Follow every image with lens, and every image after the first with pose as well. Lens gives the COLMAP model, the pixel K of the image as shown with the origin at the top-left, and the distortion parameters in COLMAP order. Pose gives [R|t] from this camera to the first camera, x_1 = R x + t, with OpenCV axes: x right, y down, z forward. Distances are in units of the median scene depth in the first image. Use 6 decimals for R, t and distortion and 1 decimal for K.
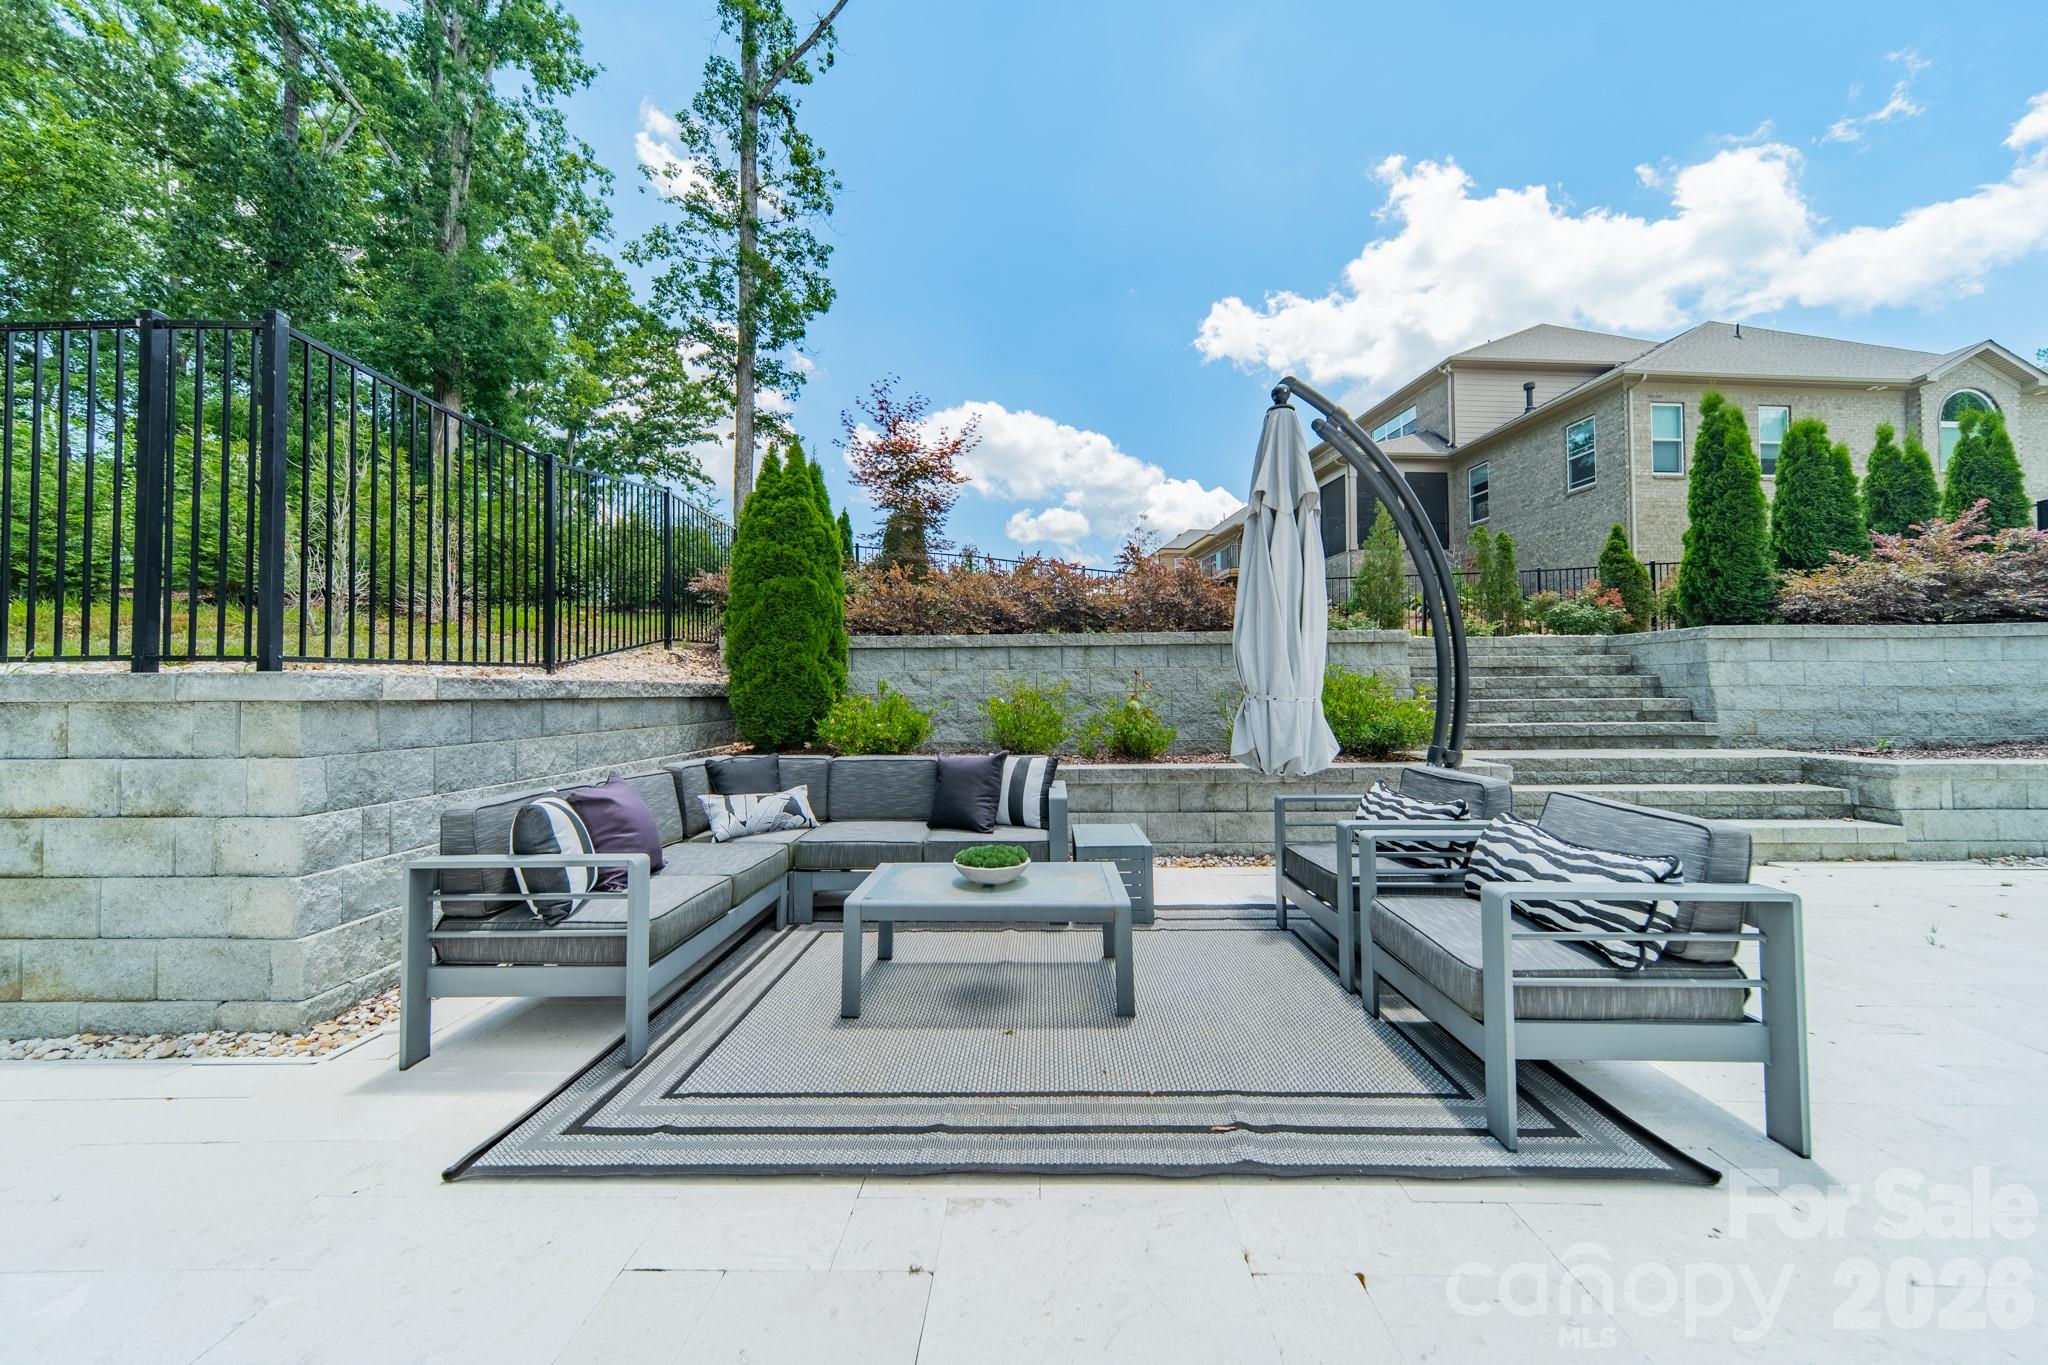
lens RADIAL K [[721.6, 0, 1030.7], [0, 721.6, 675.7], [0, 0, 1]] dist [0.009237, -0.000187]
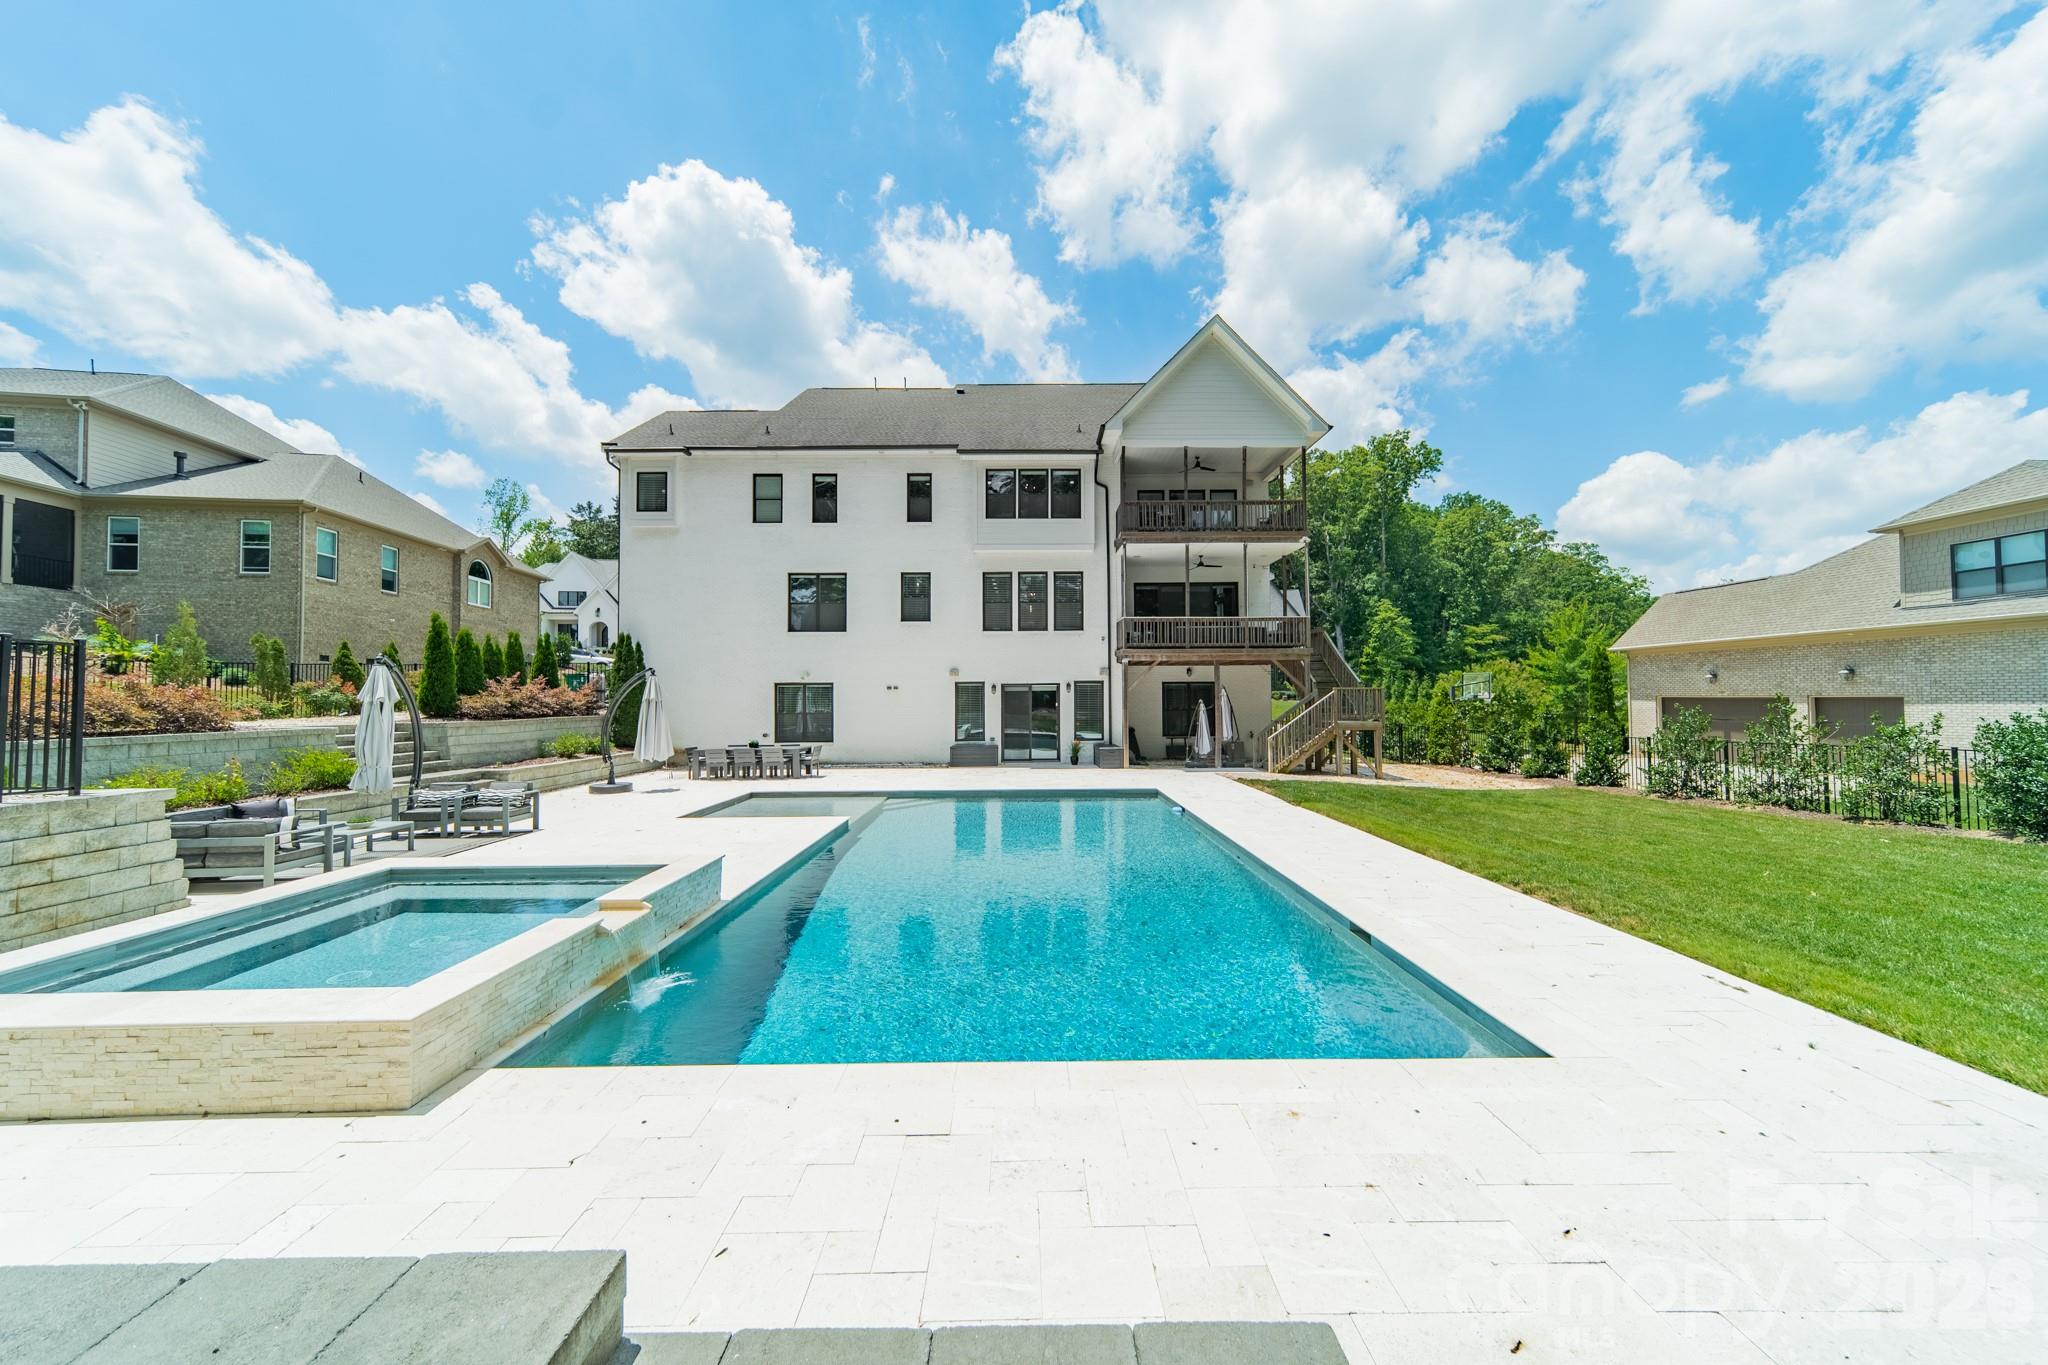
lens RADIAL K [[721.6, 0, 1030.7], [0, 721.6, 675.7], [0, 0, 1]] dist [0.009237, -0.000187]
pose [[-0.032694, 0.038669, 0.998717, -1.389311], [-0.015285, 0.999115, -0.039184, -0.134521], [-0.999349, -0.016546, -0.032074, -0.787726]]
